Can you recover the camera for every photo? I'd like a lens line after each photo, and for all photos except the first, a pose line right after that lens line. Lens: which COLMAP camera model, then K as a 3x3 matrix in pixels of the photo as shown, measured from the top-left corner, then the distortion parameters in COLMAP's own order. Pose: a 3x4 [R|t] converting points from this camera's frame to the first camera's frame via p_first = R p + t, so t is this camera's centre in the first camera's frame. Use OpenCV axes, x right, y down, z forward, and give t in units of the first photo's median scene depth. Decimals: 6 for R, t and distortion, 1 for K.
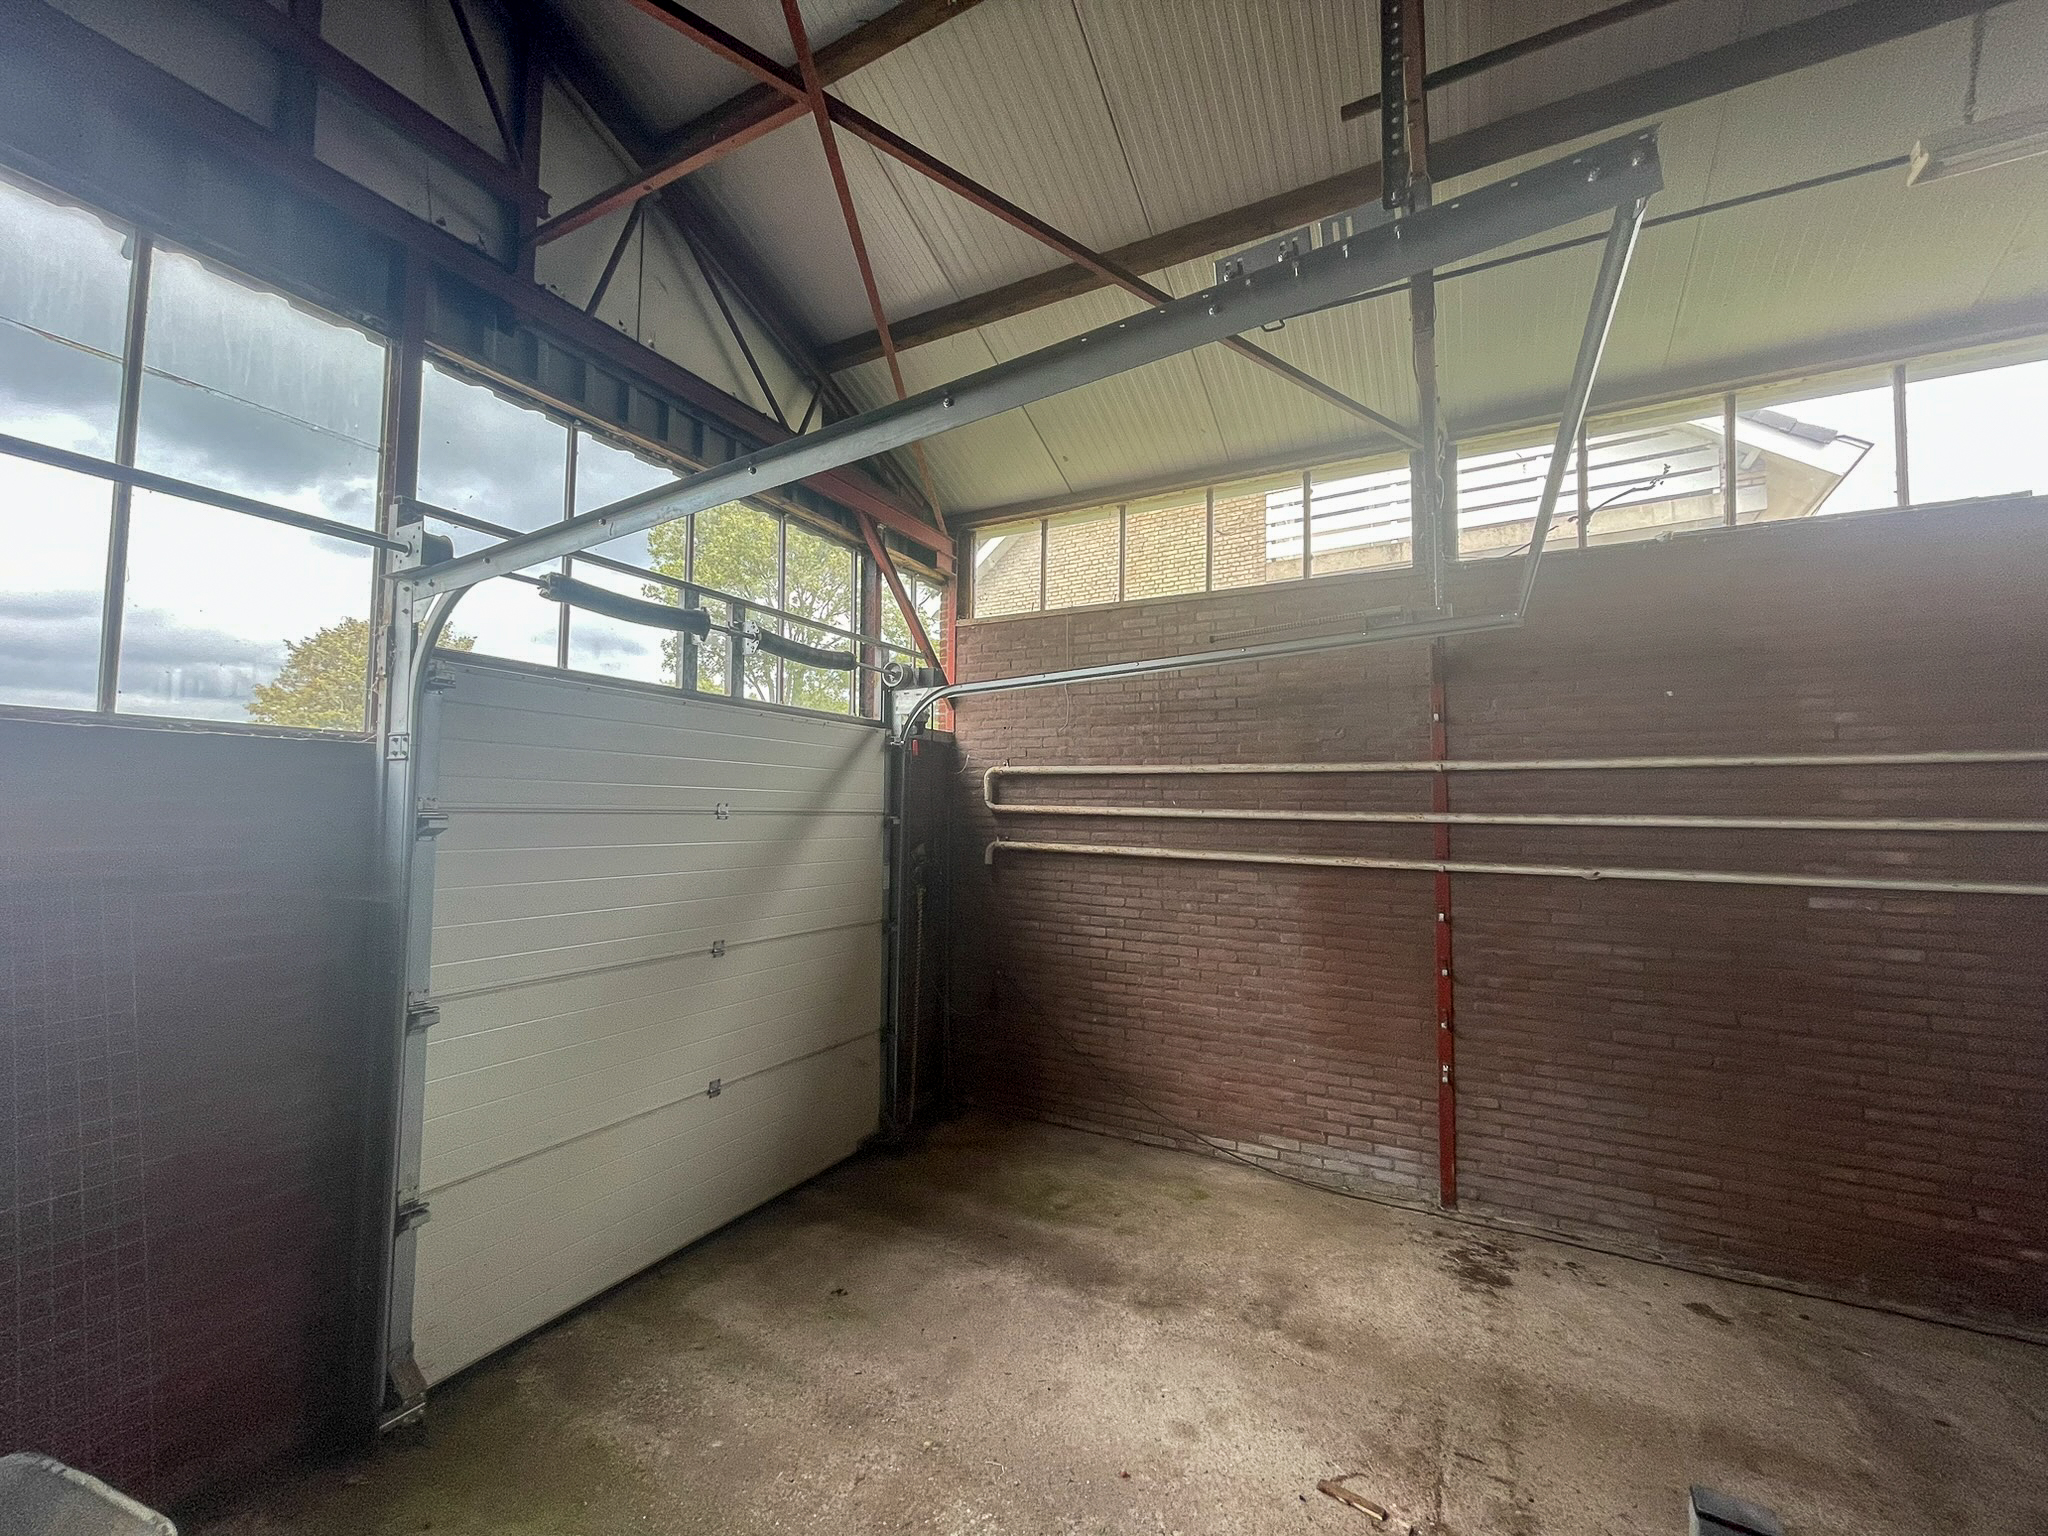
lens RADIAL K [[832.7, 0, 1012.3], [0, 832.7, 761.0], [0, 0, 1]] dist [0.000746, 0.000406]
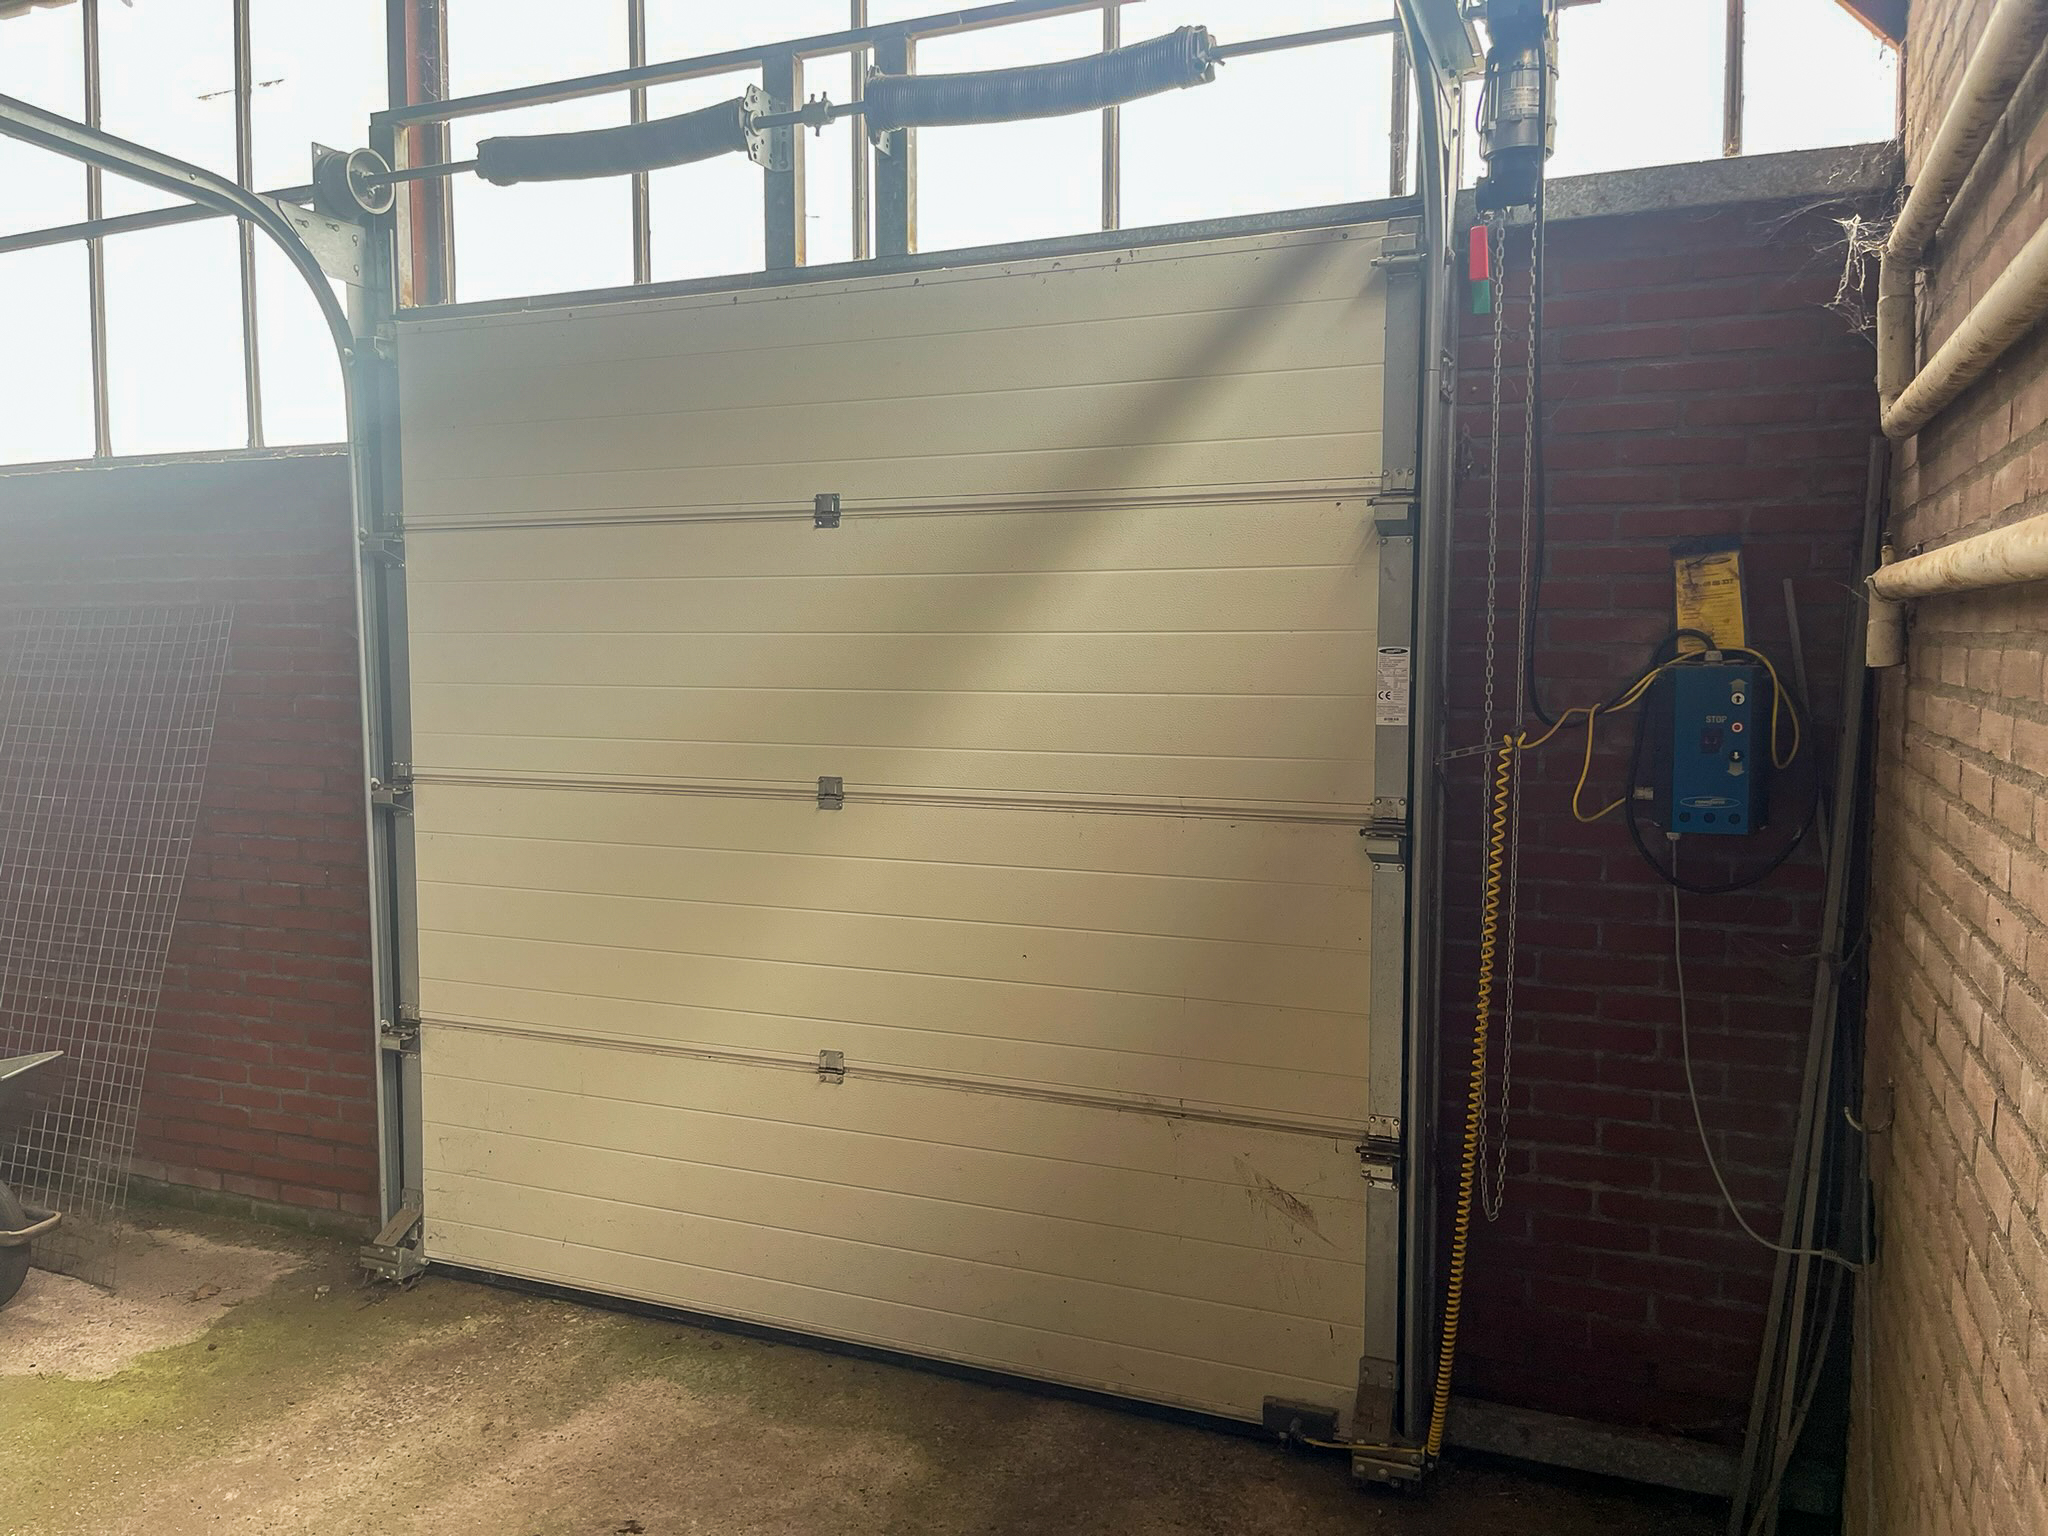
lens RADIAL K [[1569.5, 0, 1015.3], [0, 1569.5, 764.1], [0, 0, 1]] dist [0.095363, -0.143945]
pose [[0.087328, 0.070669, -0.993670, 0.445932], [0.066323, 0.994855, 0.076582, 0.111485], [0.993969, -0.072591, 0.082192, 0.796887]]
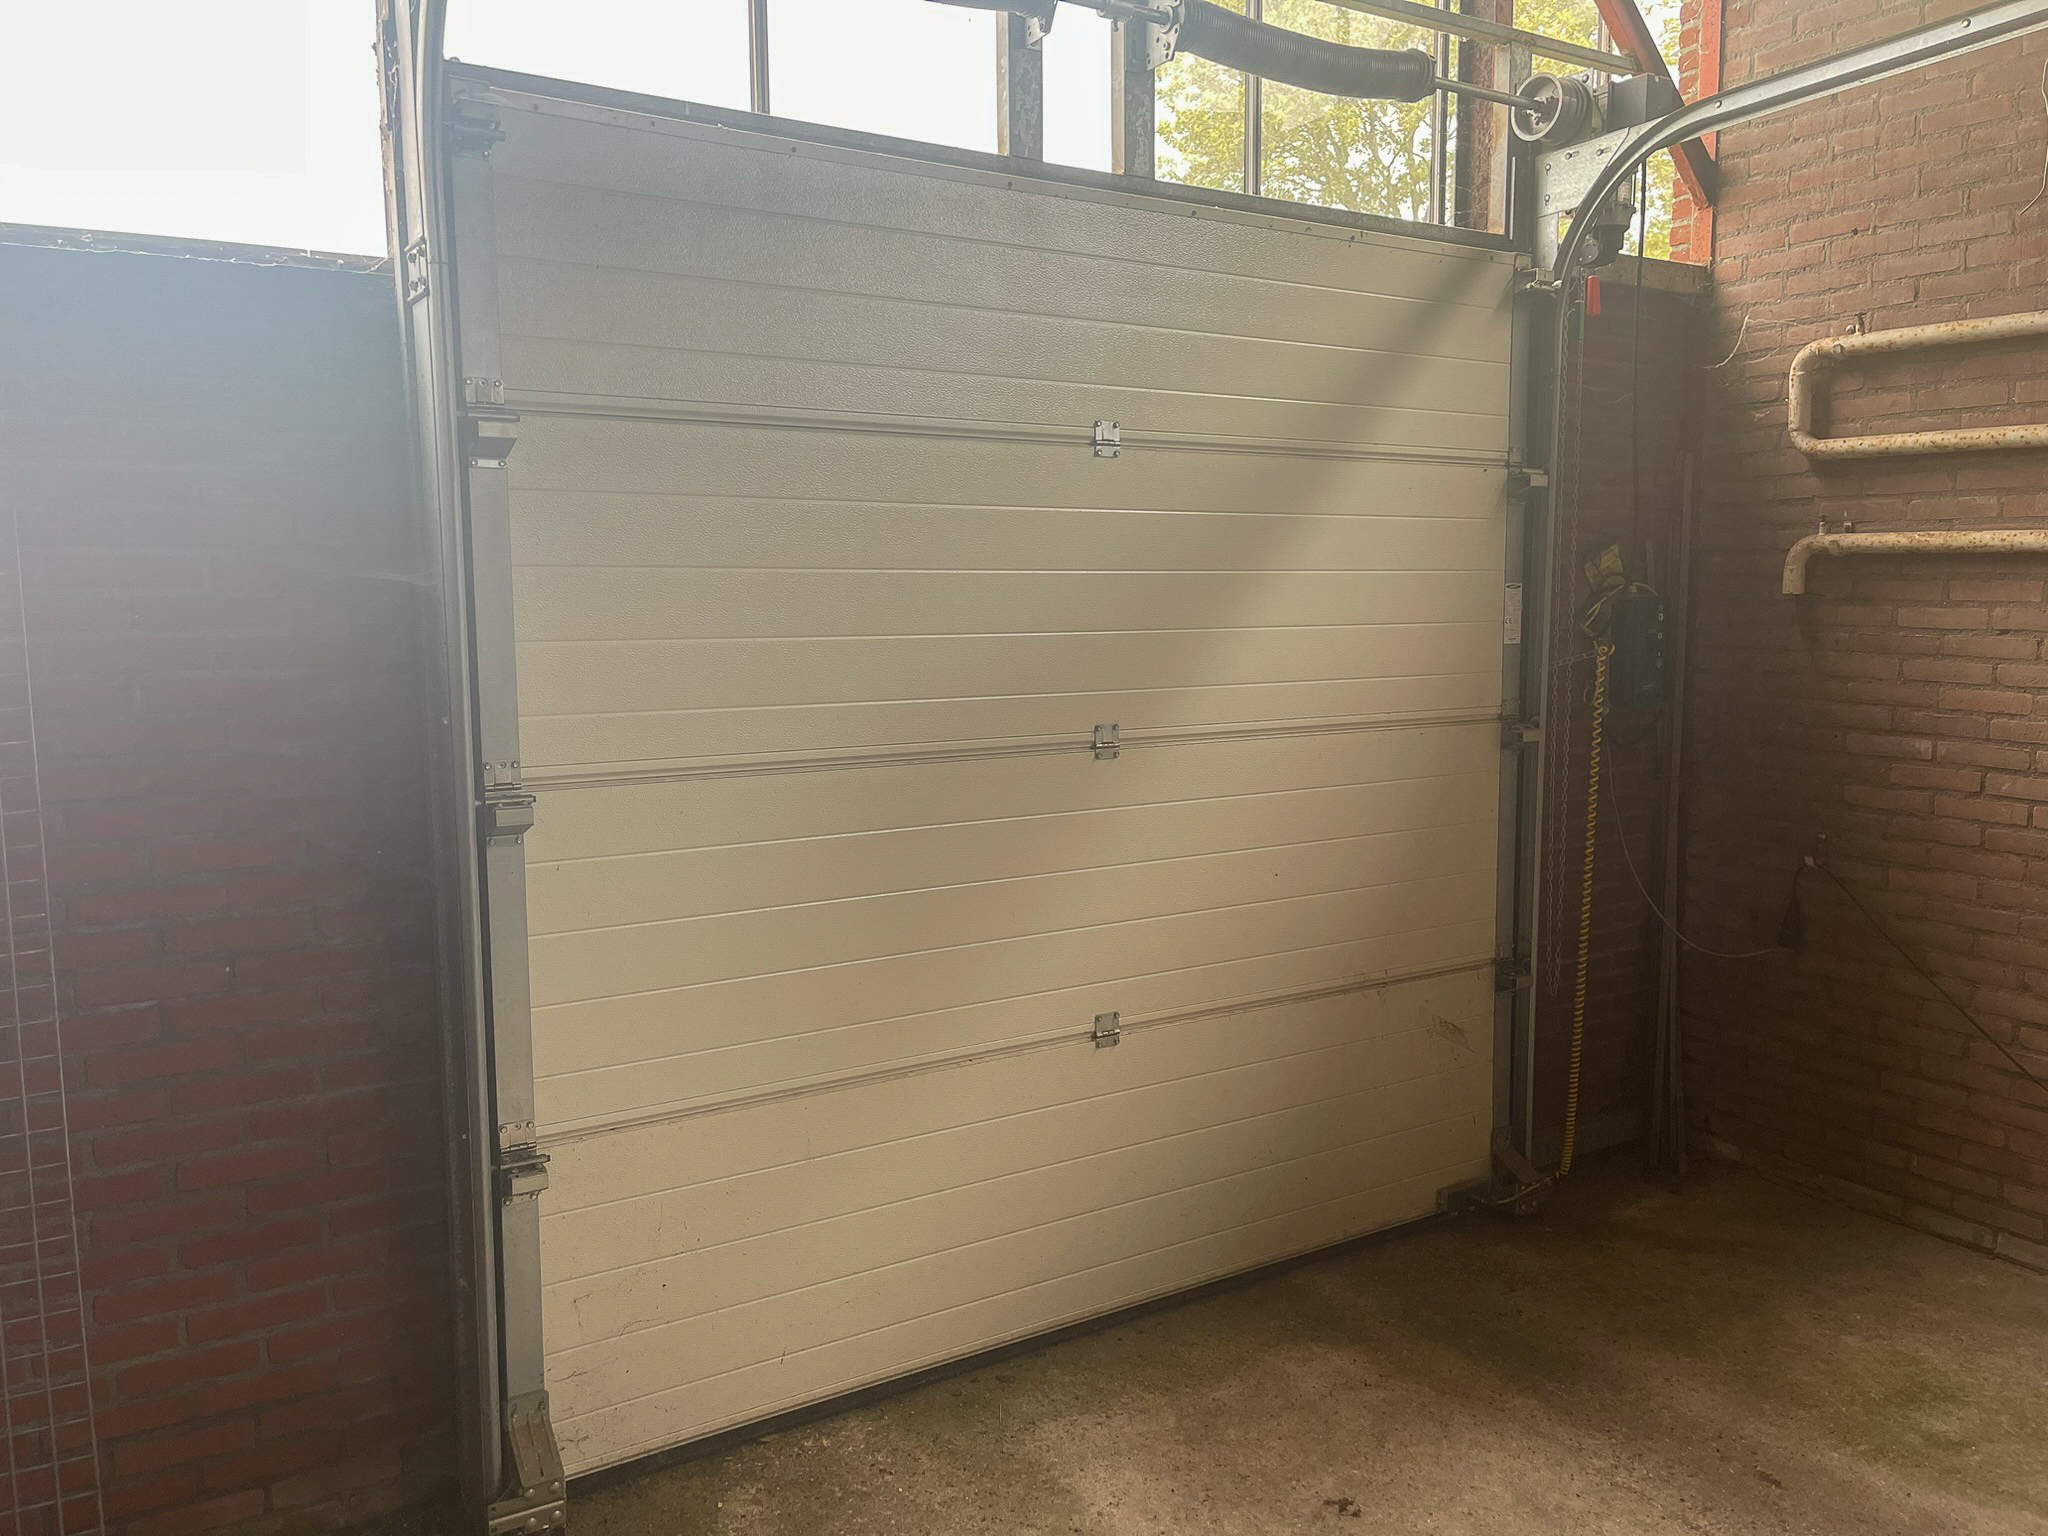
lens RADIAL K [[1569.5, 0, 1015.3], [0, 1569.5, 764.1], [0, 0, 1]] dist [0.095363, -0.143945]
pose [[0.873142, 0.040420, -0.485787, 0.022241], [0.043243, 0.986205, 0.159781, 0.074236], [0.485544, -0.160519, 0.859349, 0.172694]]
